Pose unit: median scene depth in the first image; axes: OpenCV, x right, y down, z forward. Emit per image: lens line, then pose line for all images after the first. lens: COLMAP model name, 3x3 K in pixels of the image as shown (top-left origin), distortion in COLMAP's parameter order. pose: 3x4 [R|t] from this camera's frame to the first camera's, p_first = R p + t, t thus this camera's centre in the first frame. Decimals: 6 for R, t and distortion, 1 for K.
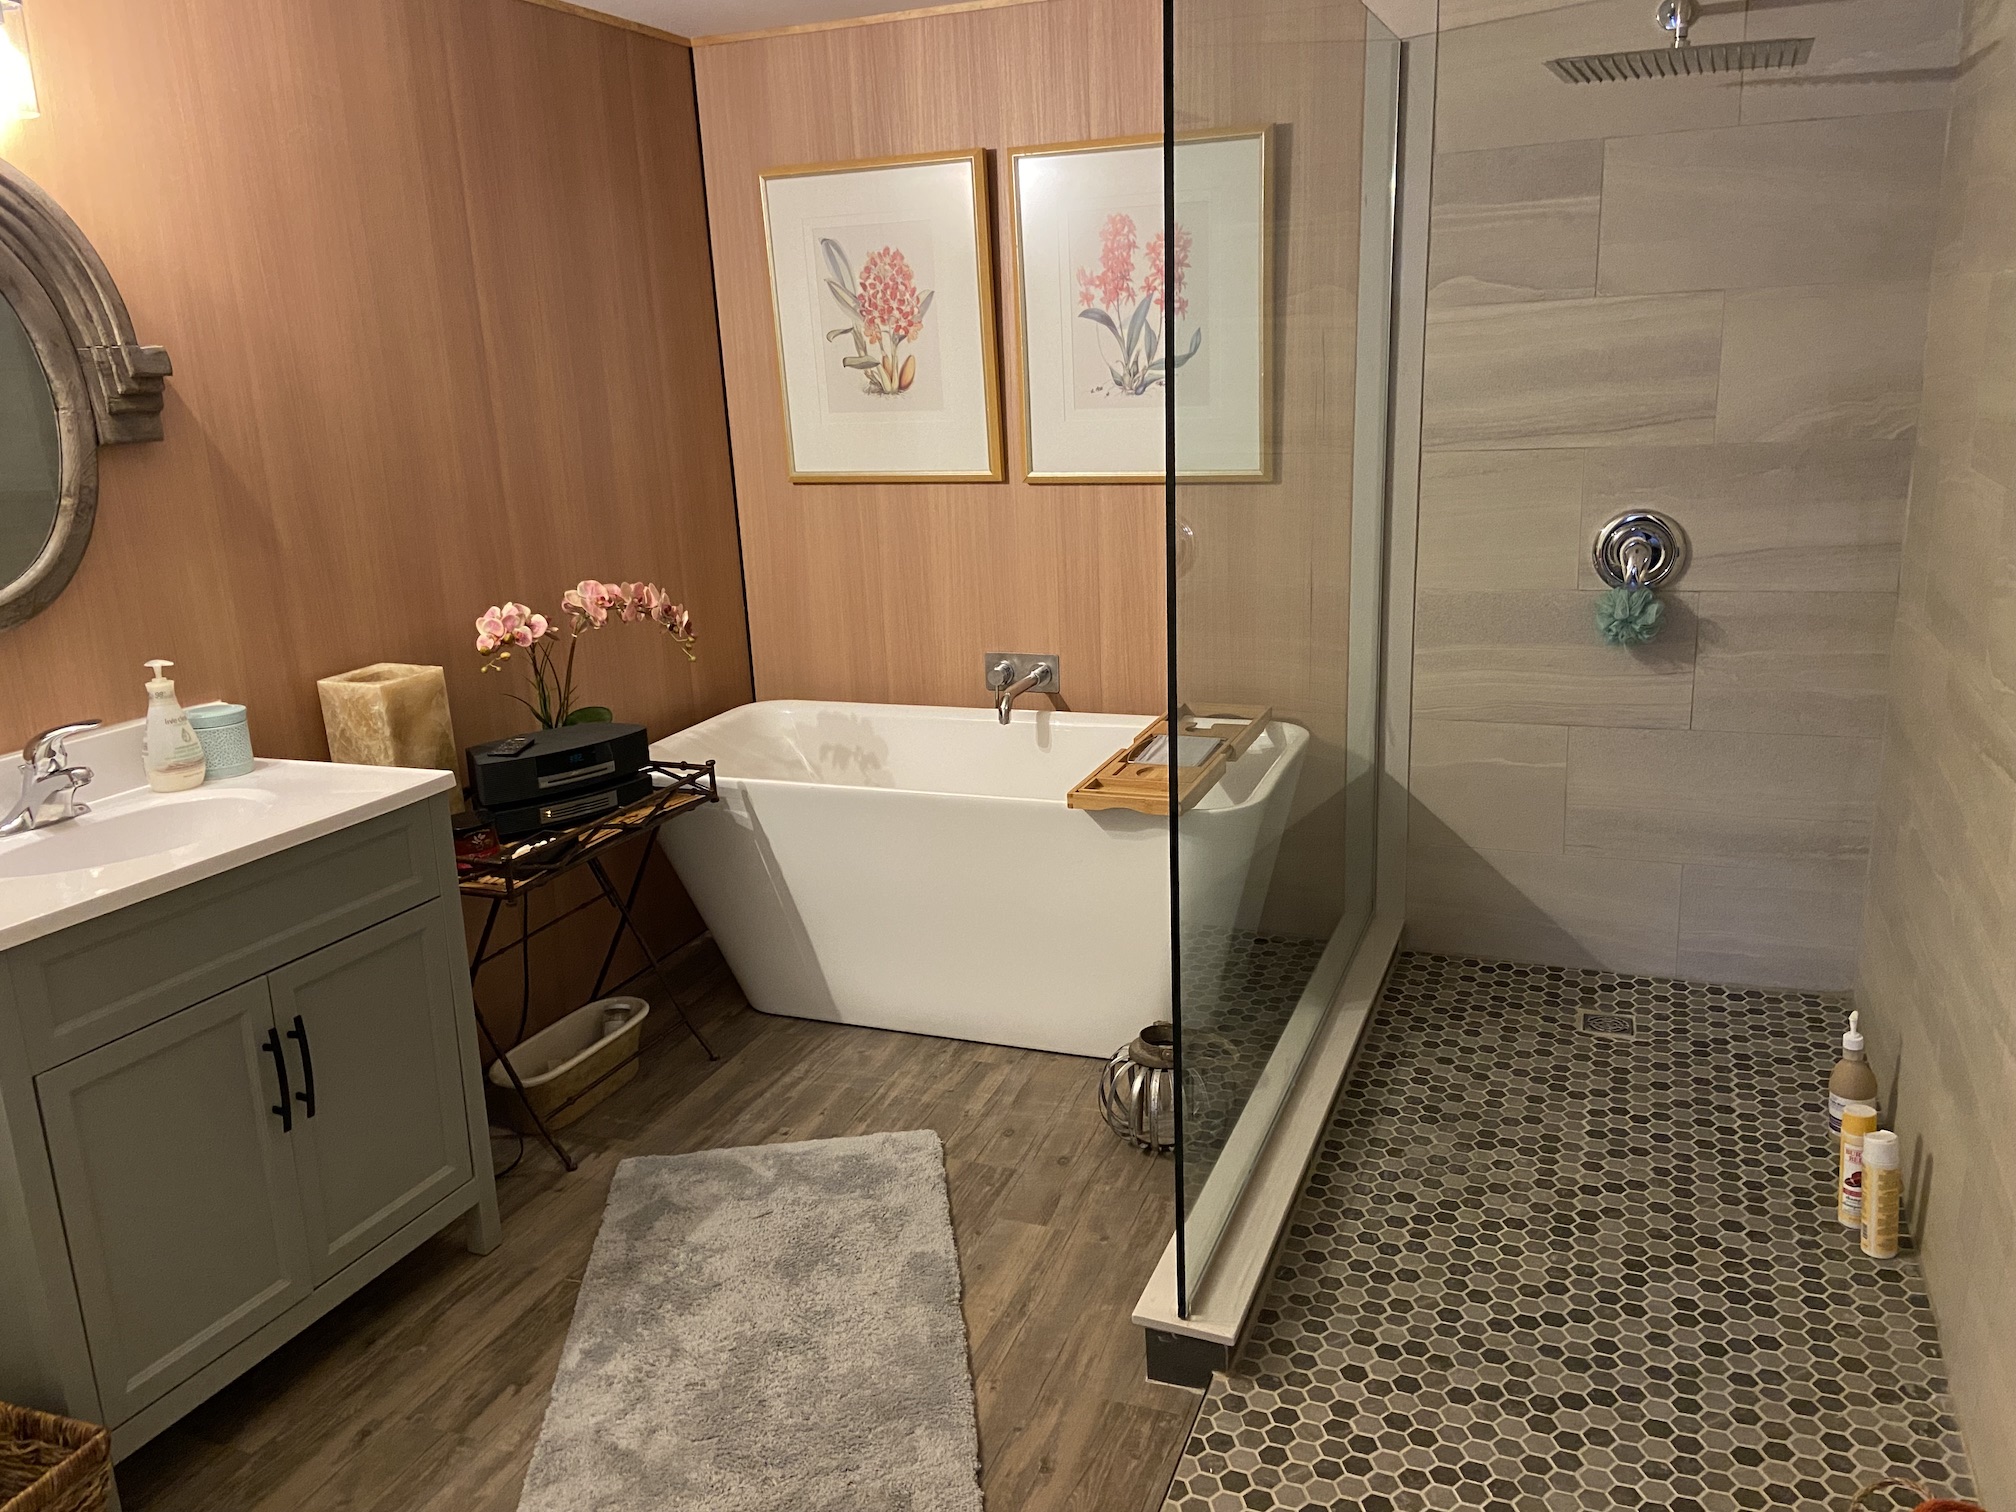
lens RADIAL K [[1511.2, 0, 1008.0], [0, 1511.2, 756.0], [0, 0, 1]] dist [0.142003, -0.180416]
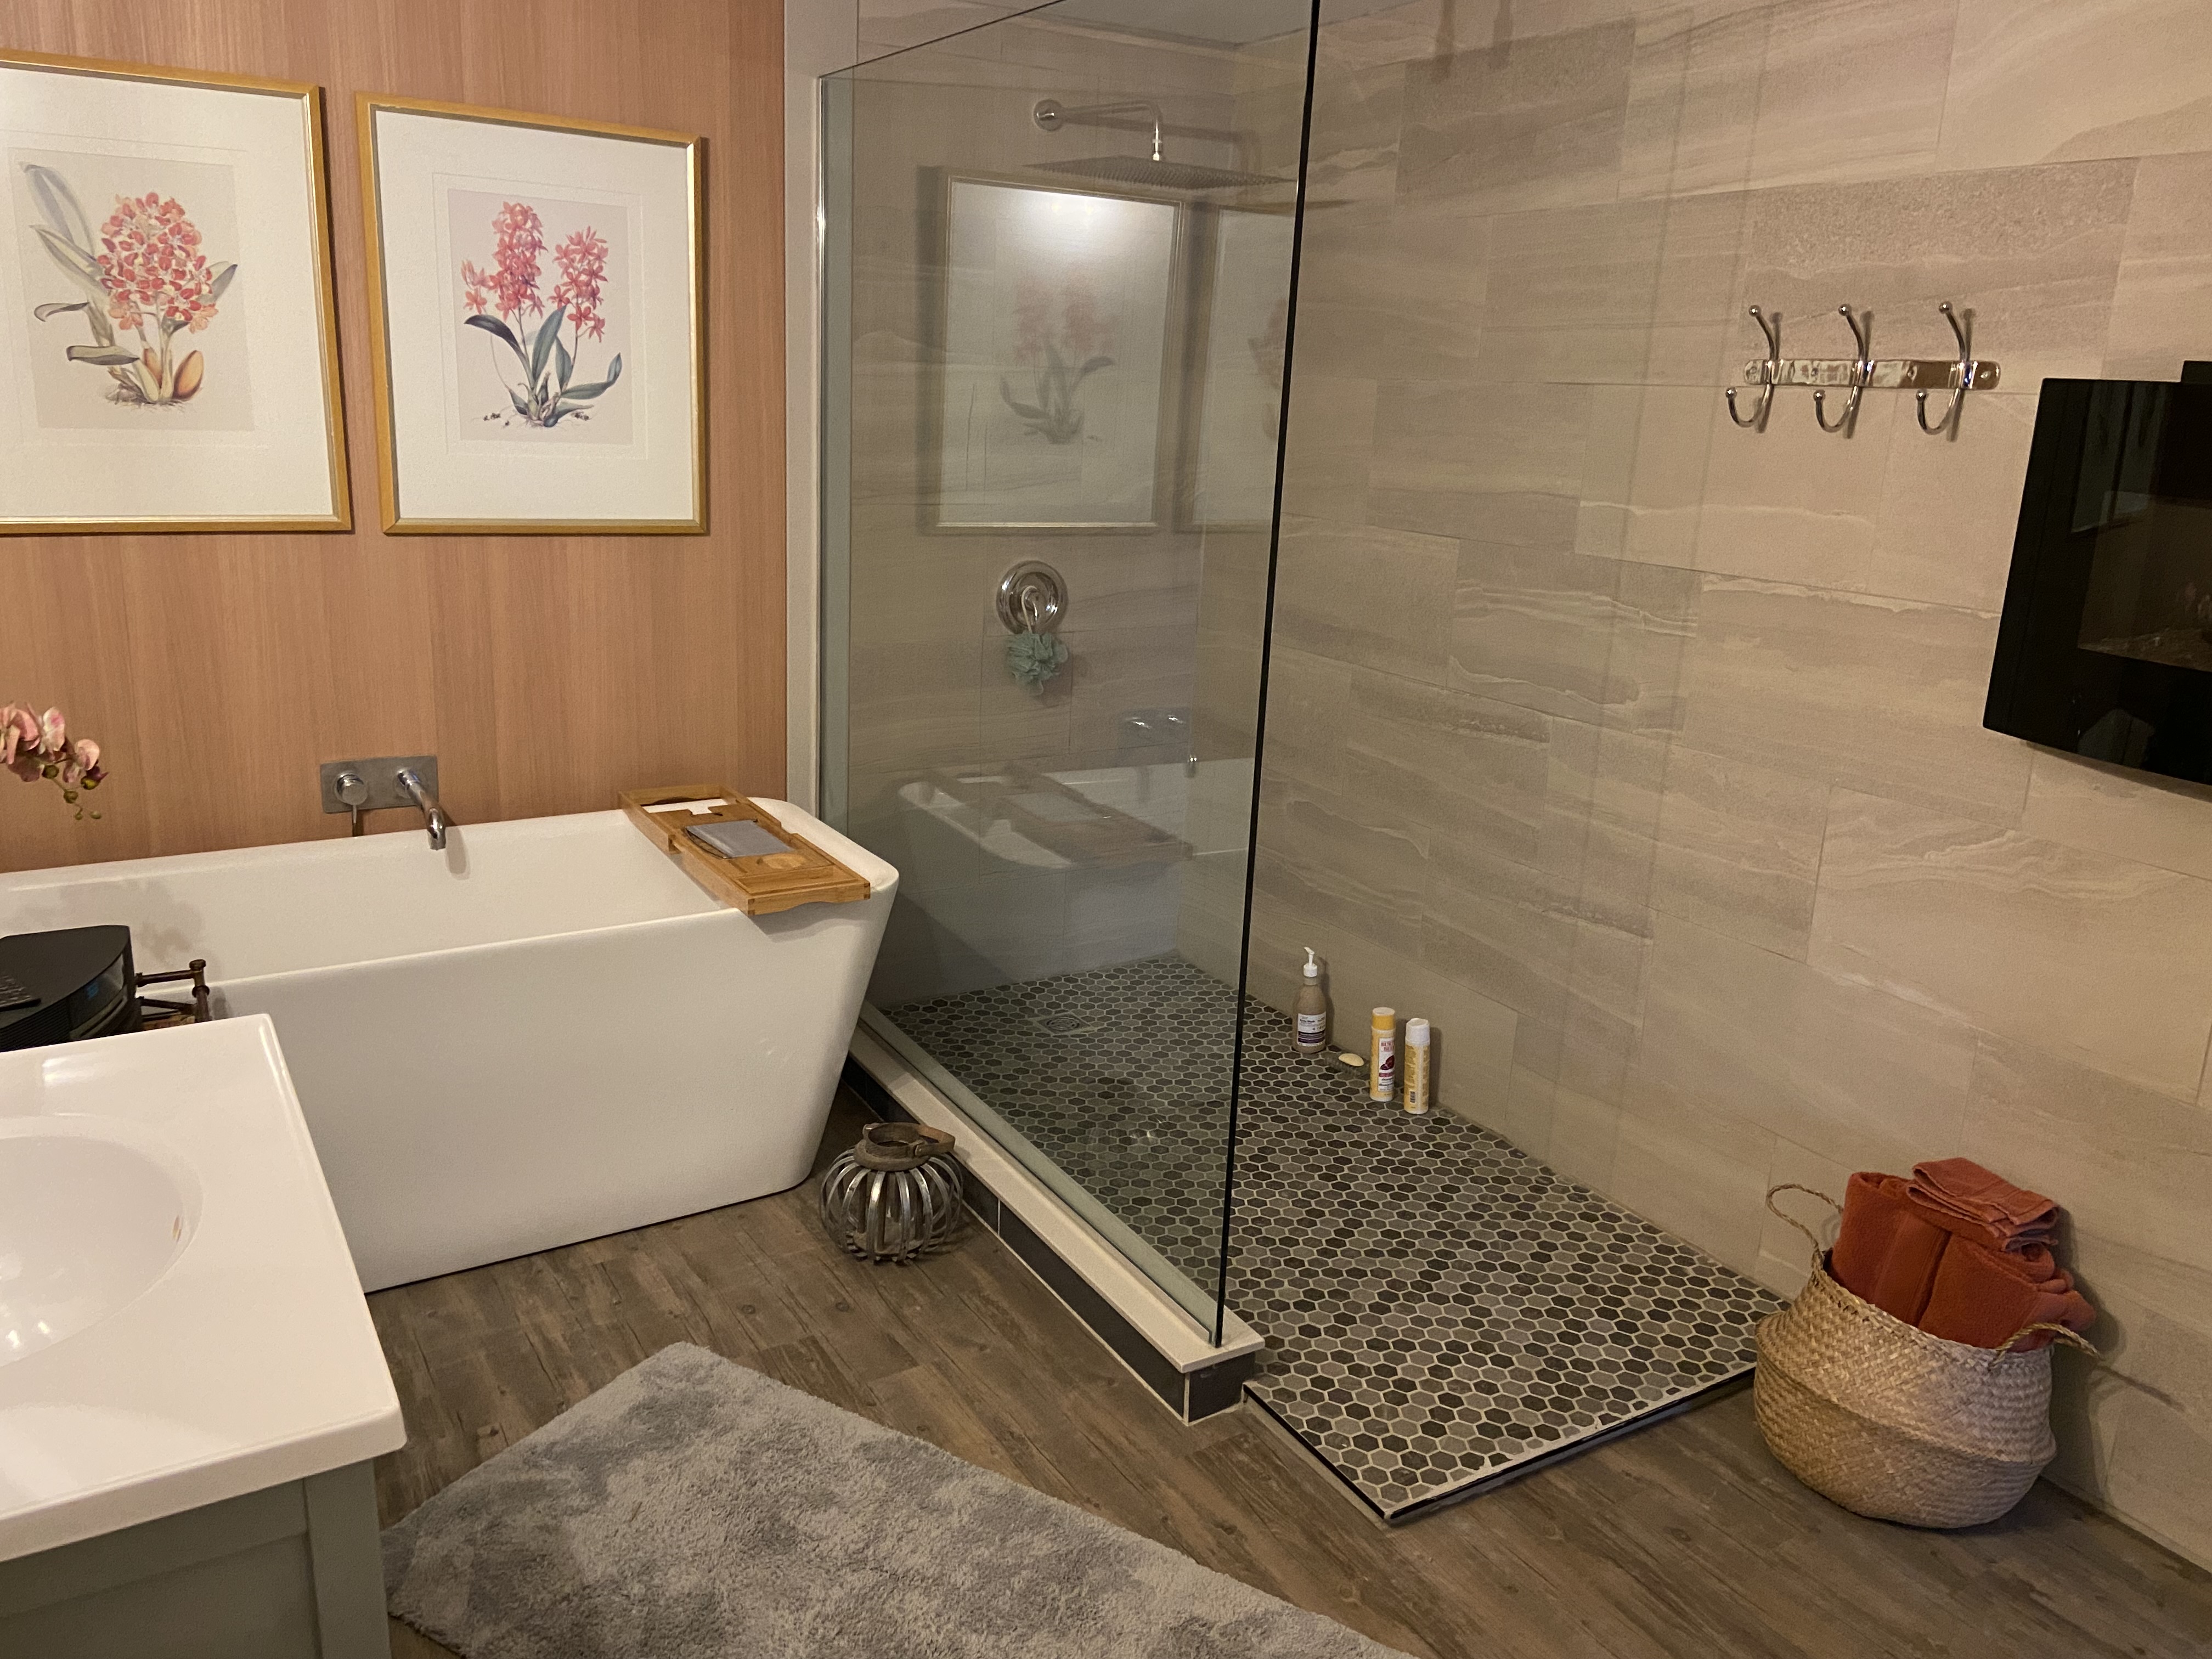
lens RADIAL K [[1656.8, 0, 1099.3], [0, 1656.8, 845.2], [0, 0, 1]] dist [0.128404, -0.145416]
pose [[0.595405, -0.154721, 0.788387, -0.528230], [0.147054, 0.985692, 0.082384, -0.048922], [-0.789853, 0.066883, 0.609638, 0.242012]]
